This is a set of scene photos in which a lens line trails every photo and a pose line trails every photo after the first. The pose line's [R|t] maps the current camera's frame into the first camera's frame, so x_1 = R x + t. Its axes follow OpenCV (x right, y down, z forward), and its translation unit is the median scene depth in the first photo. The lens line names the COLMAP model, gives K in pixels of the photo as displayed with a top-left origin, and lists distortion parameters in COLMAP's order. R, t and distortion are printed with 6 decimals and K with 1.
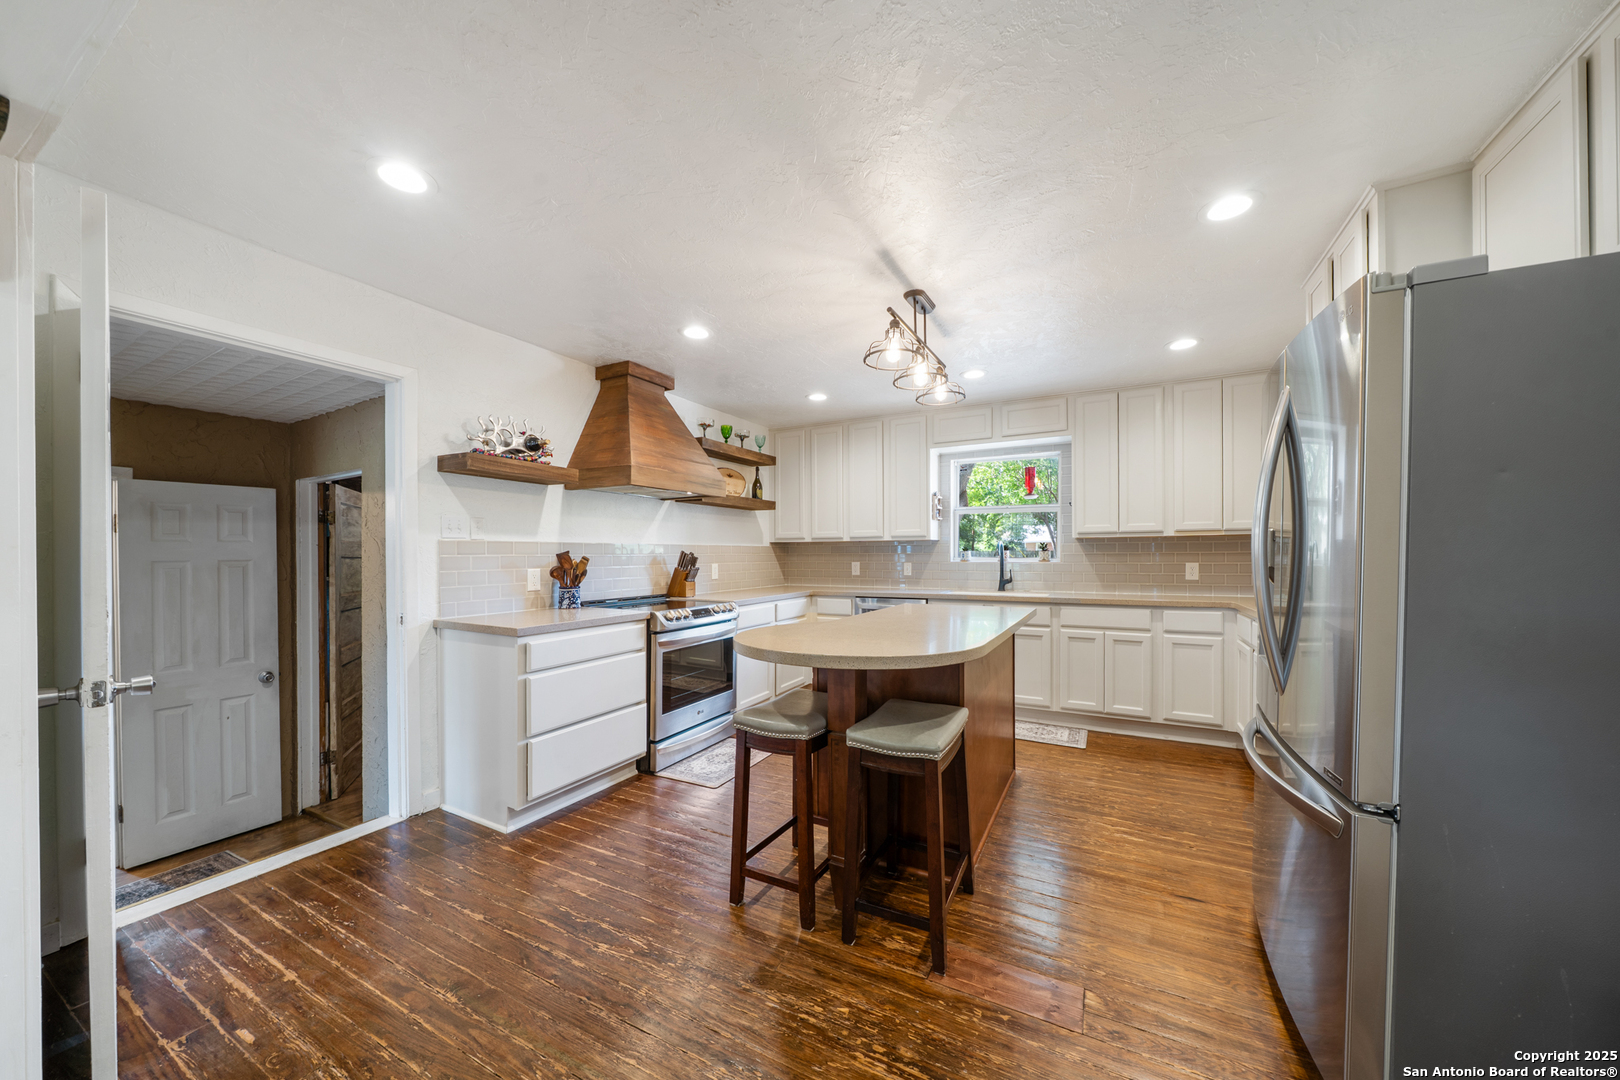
lens RADIAL K [[559.2, 0, 813.4], [0, 559.2, 553.0], [0, 0, 1]] dist [-0.001852, -0.000052]
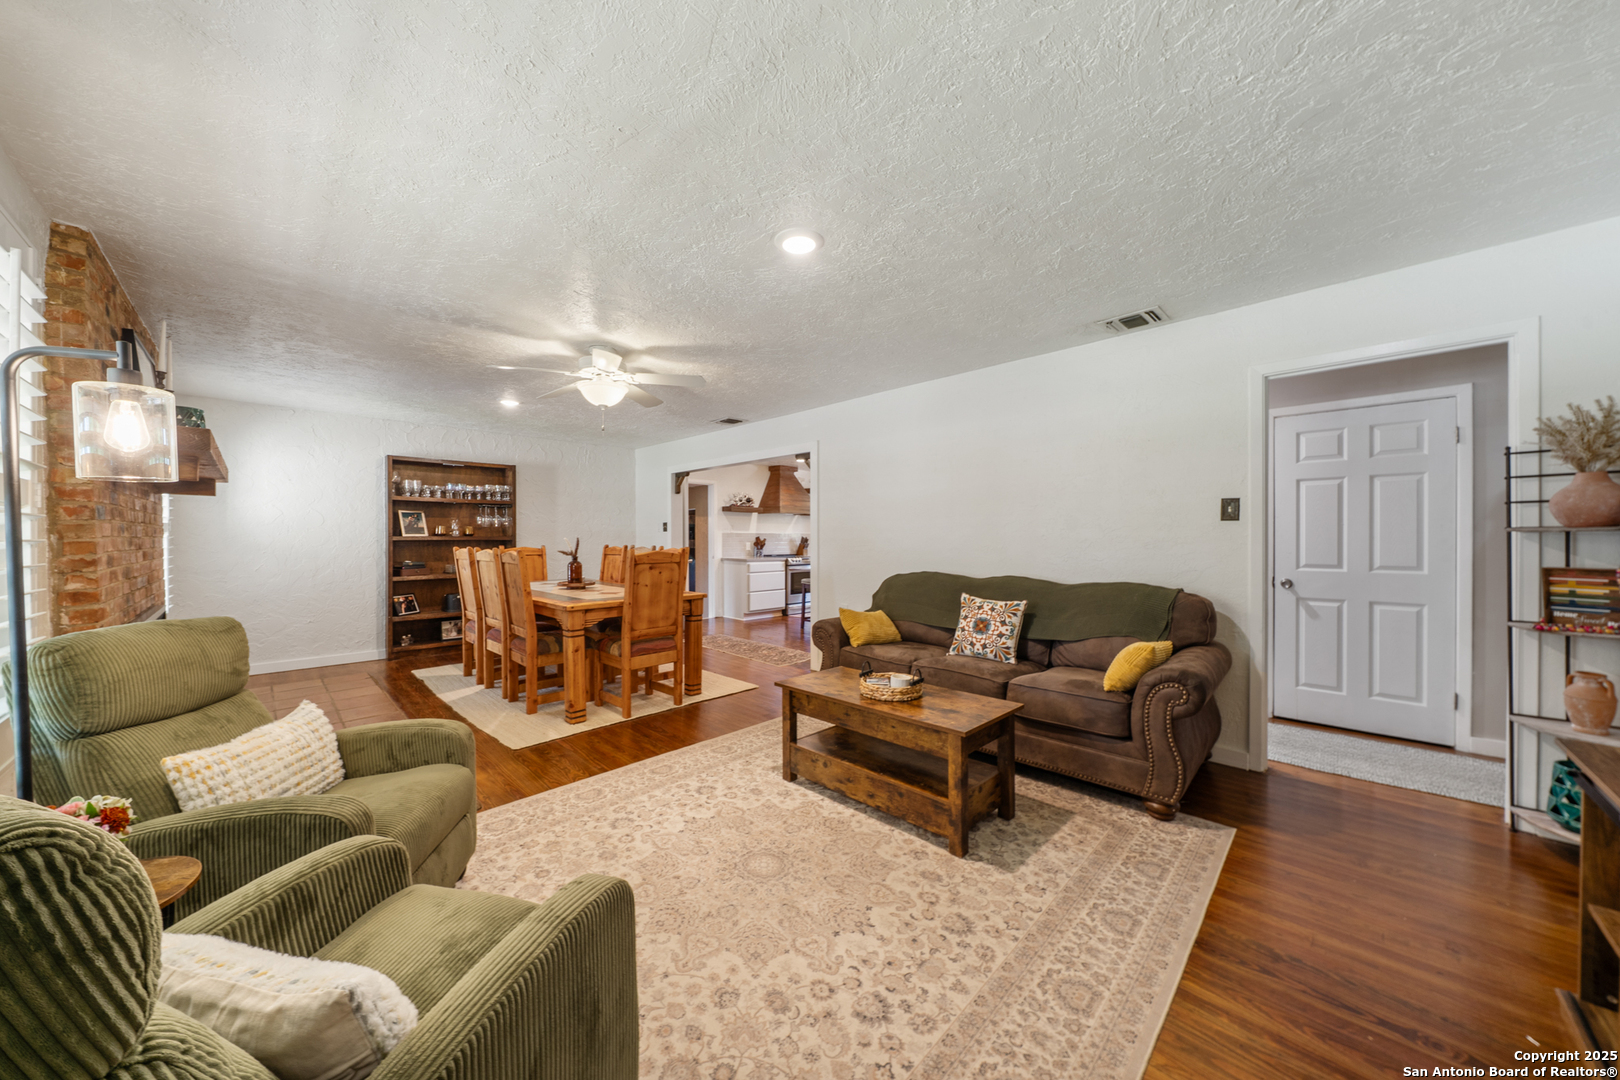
lens RADIAL K [[559.2, 0, 809.1], [0, 559.2, 546.7], [0, 0, 1]] dist [-0.001852, -0.000052]
pose [[0.955176, 0.004868, -0.295999, 0.644286], [-0.001768, 0.999941, 0.010742, 0.019086], [0.296034, -0.009737, 0.955128, -1.639063]]
